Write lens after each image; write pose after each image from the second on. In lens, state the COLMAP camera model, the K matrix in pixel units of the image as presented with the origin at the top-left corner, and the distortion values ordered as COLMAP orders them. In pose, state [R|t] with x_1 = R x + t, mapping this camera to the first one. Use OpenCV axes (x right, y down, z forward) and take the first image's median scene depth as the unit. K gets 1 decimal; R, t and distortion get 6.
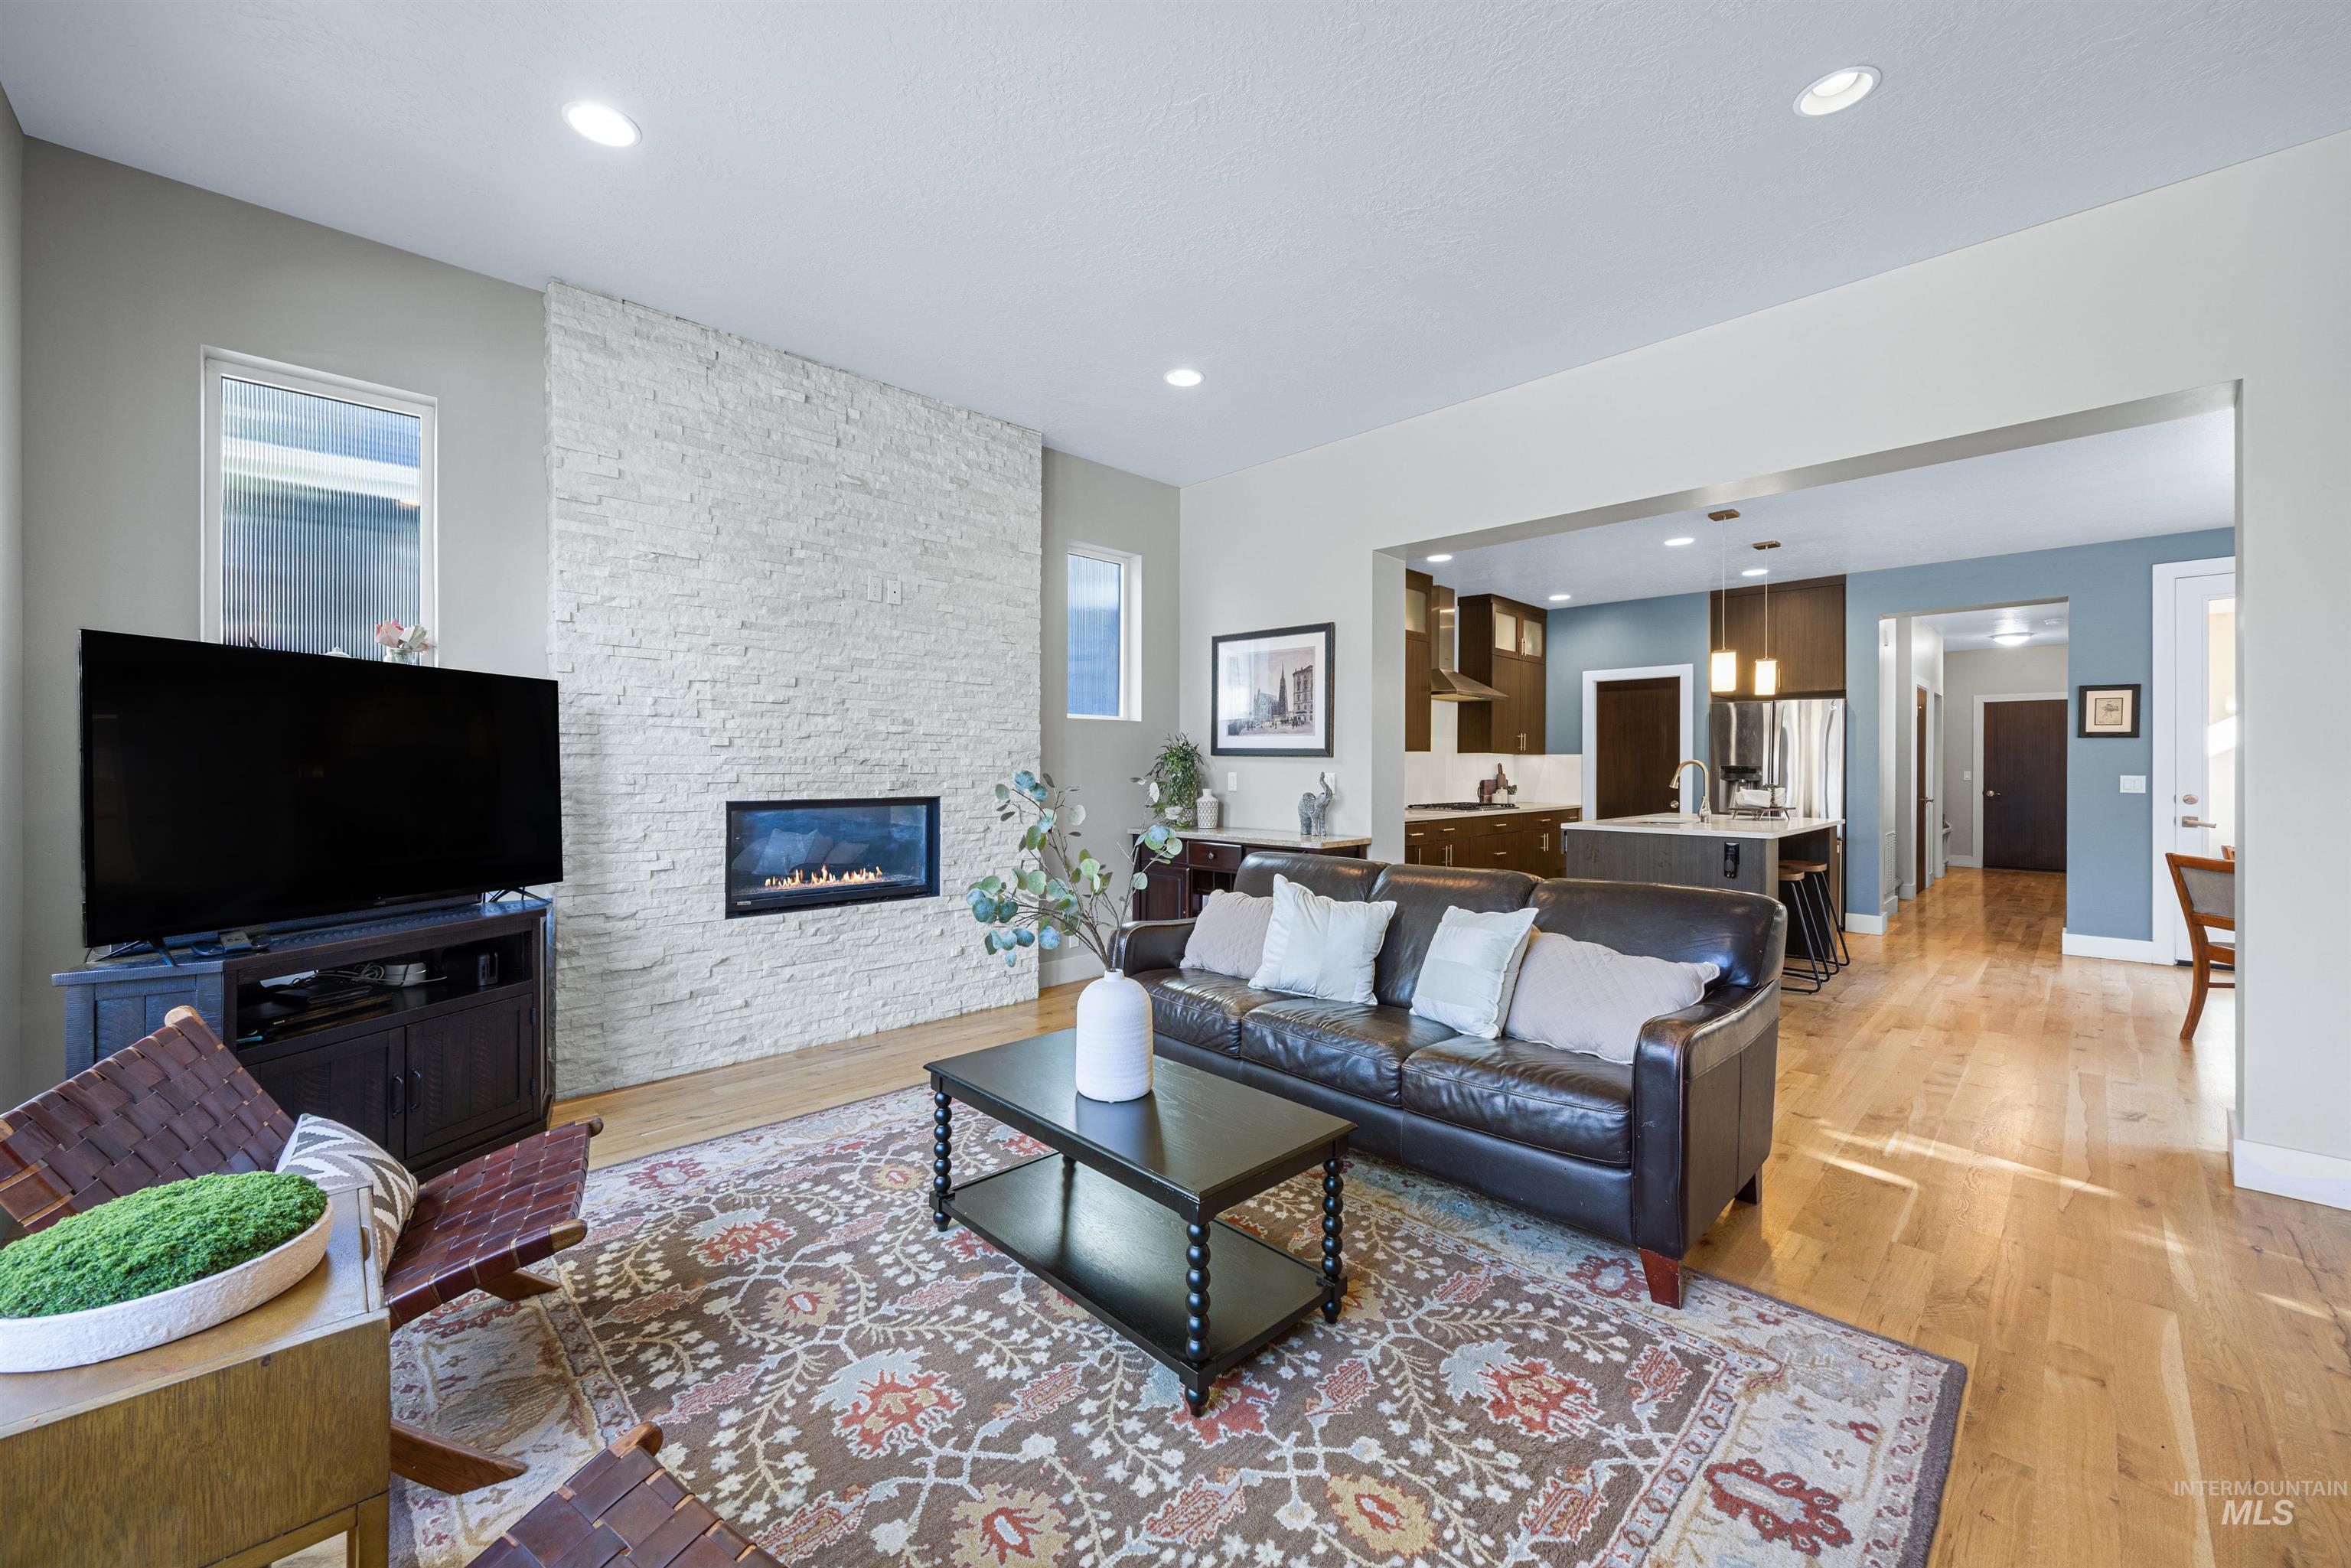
lens RADIAL K [[903.0, 0, 1164.6], [0, 903.0, 768.8], [0, 0, 1]] dist [-0.001662, -0.000265]
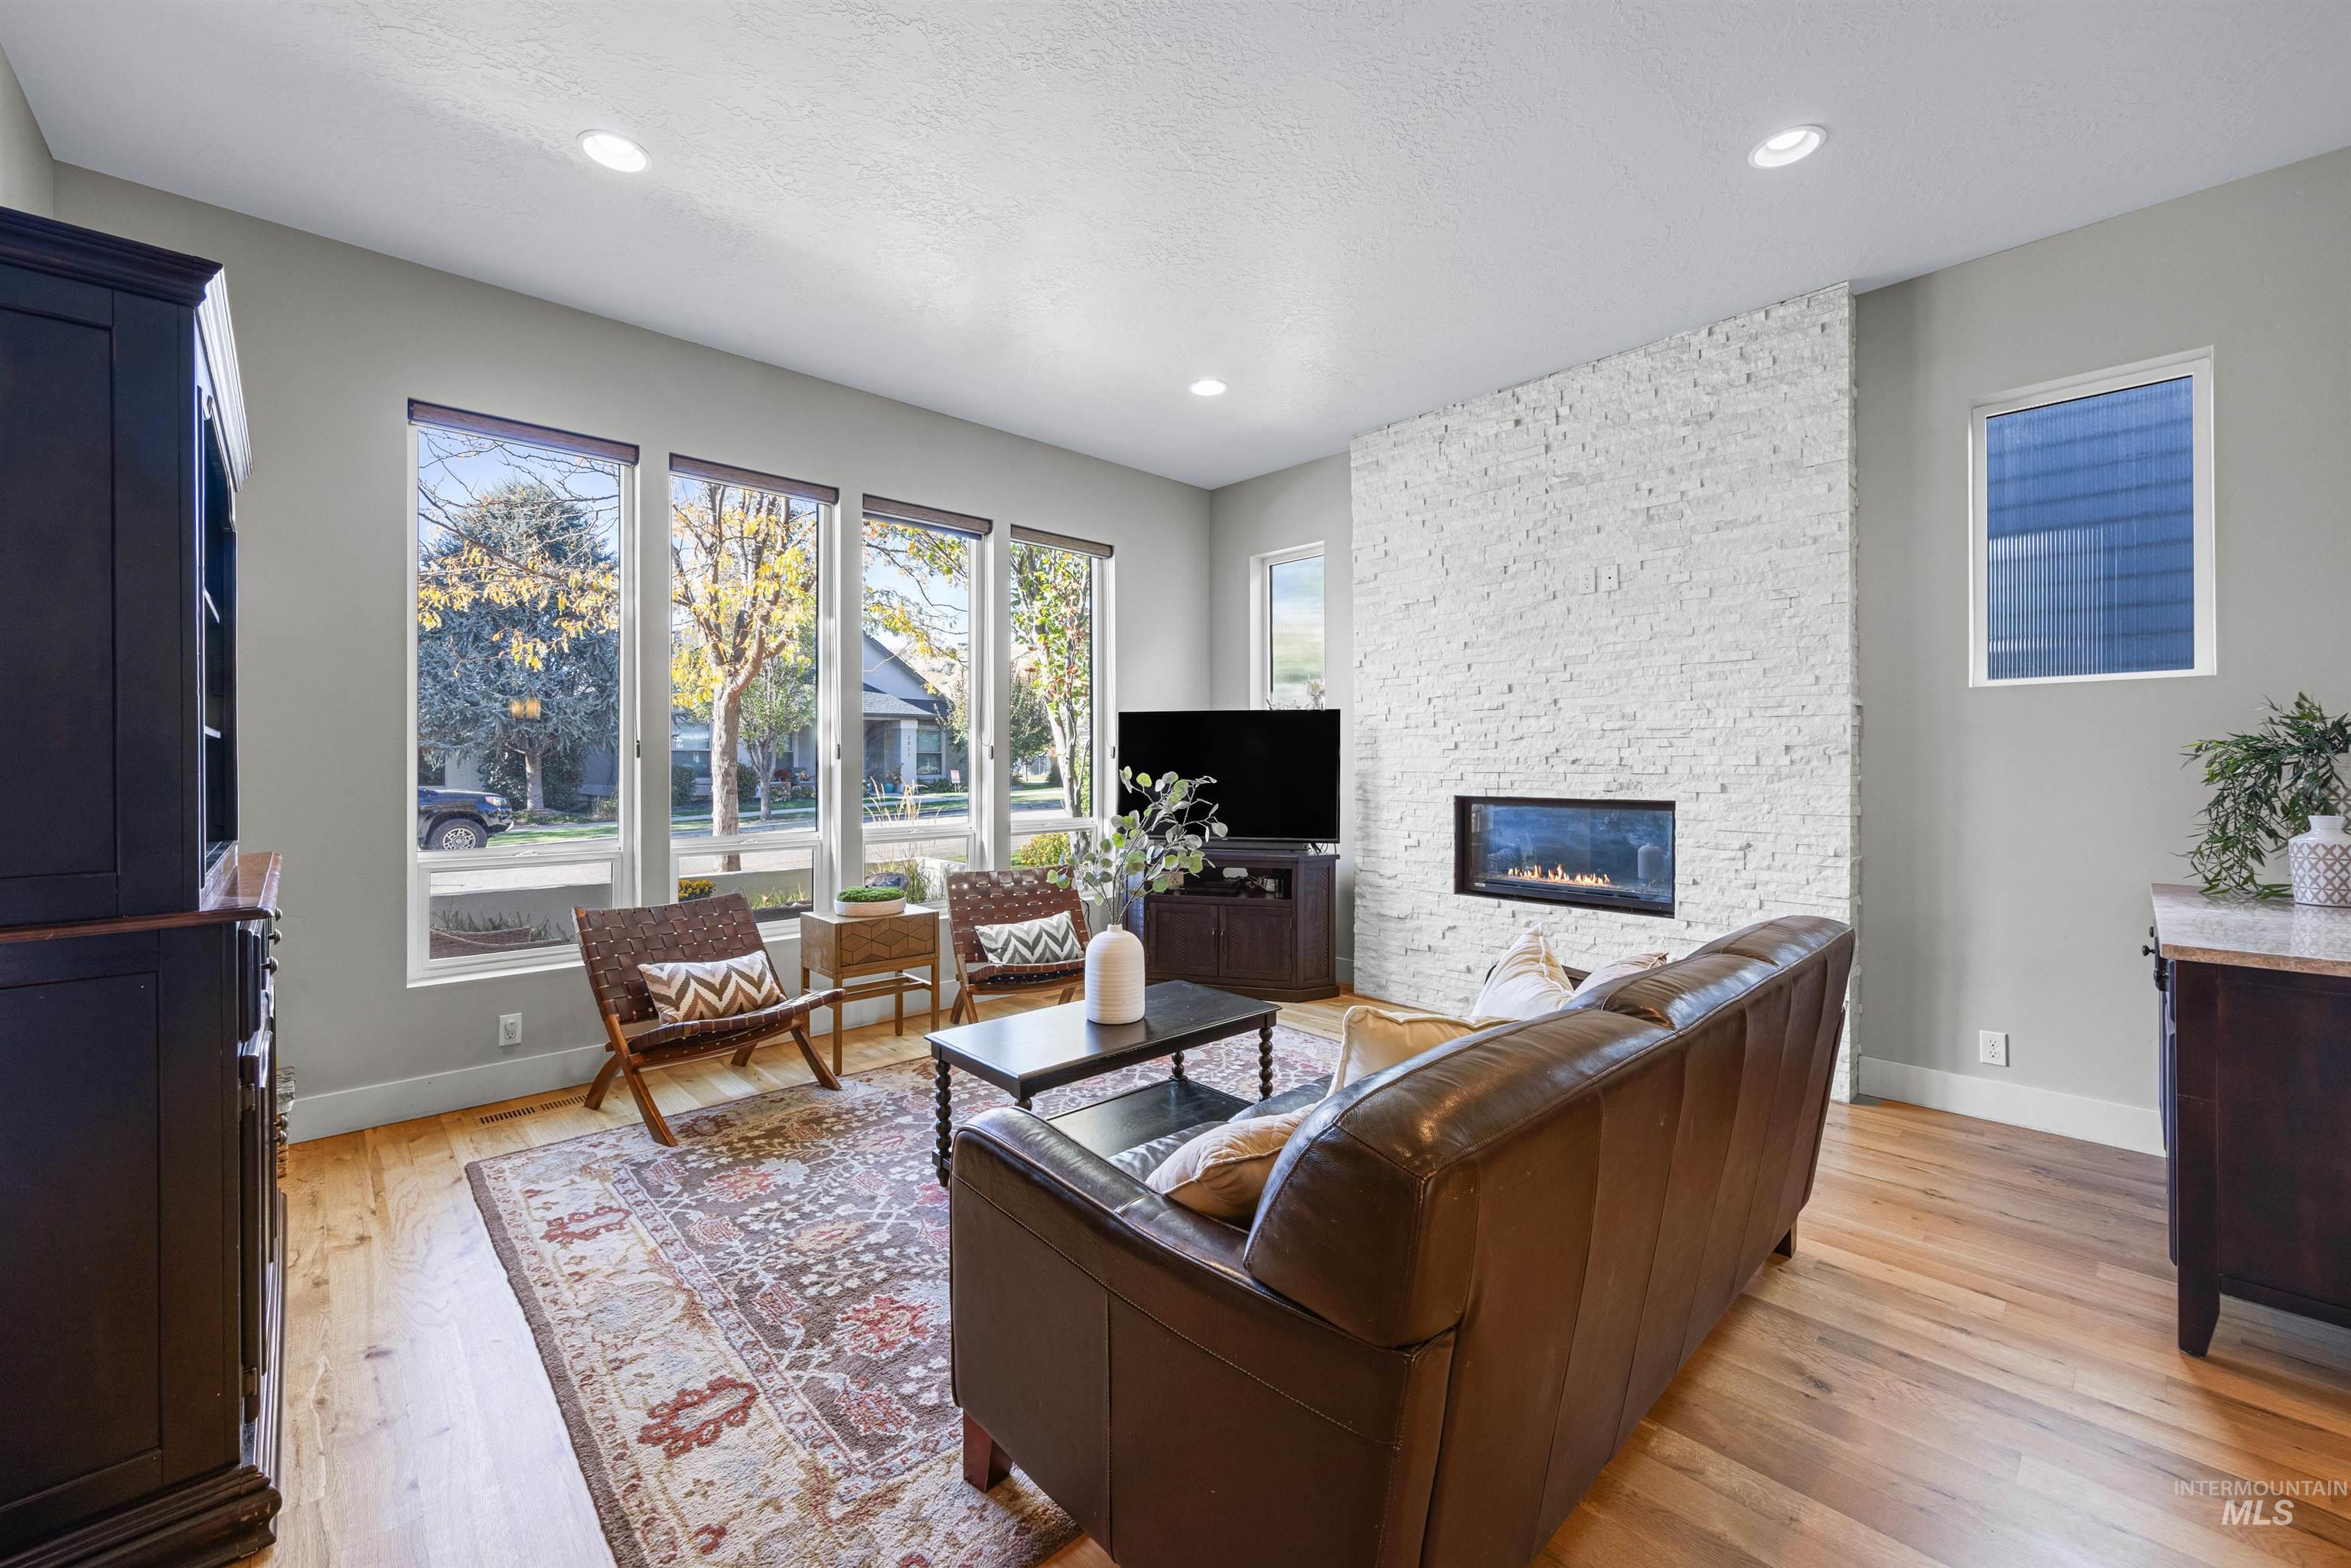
lens RADIAL K [[917.4, 0, 1176.7], [0, 917.4, 758.8], [0, 0, 1]] dist [0.000086, 0.000199]
pose [[-0.013528, -0.009404, -0.999864, 0.696108], [-0.001878, 0.999954, -0.009380, -0.000410], [0.999907, 0.001750, -0.013545, 0.613184]]
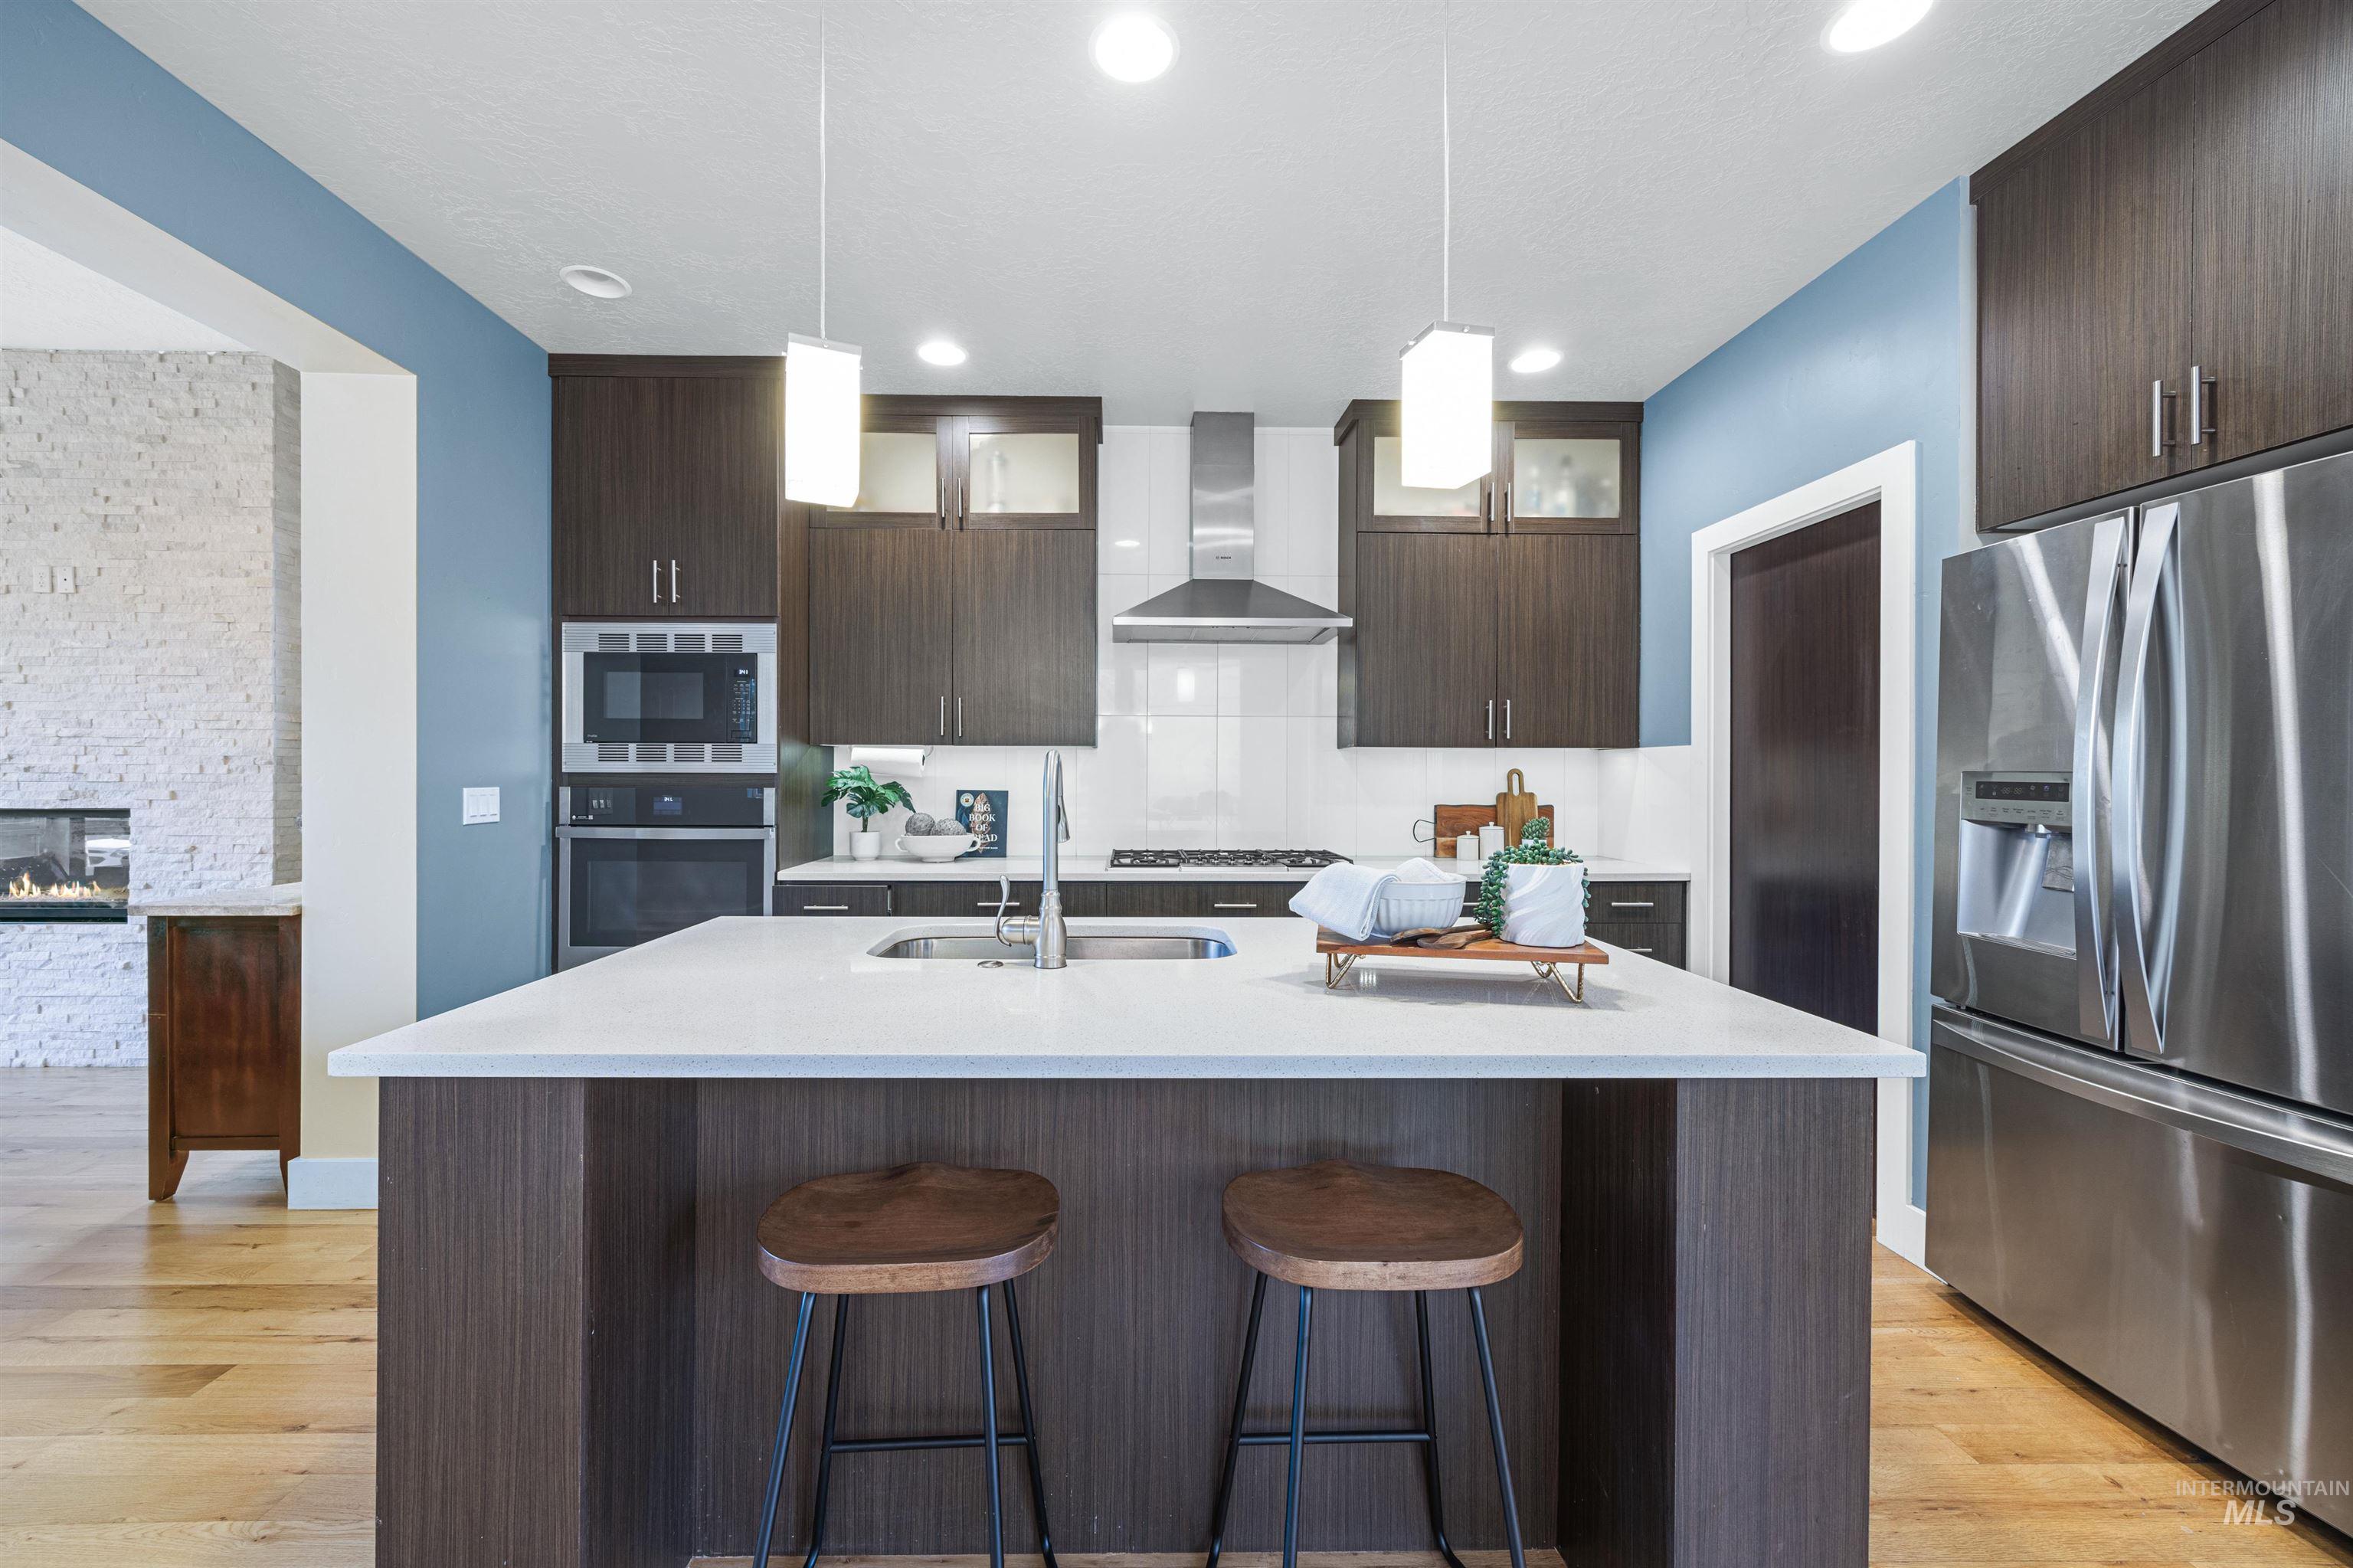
lens RADIAL K [[906.3, 0, 1137.4], [0, 906.3, 778.2], [0, 0, 1]] dist [-0.000897, 0.000353]
pose [[0.727367, 0.001397, -0.686247, 1.177851], [-0.003065, 0.999995, -0.001213, -0.000531], [0.686242, 0.002986, 0.727367, 1.160430]]
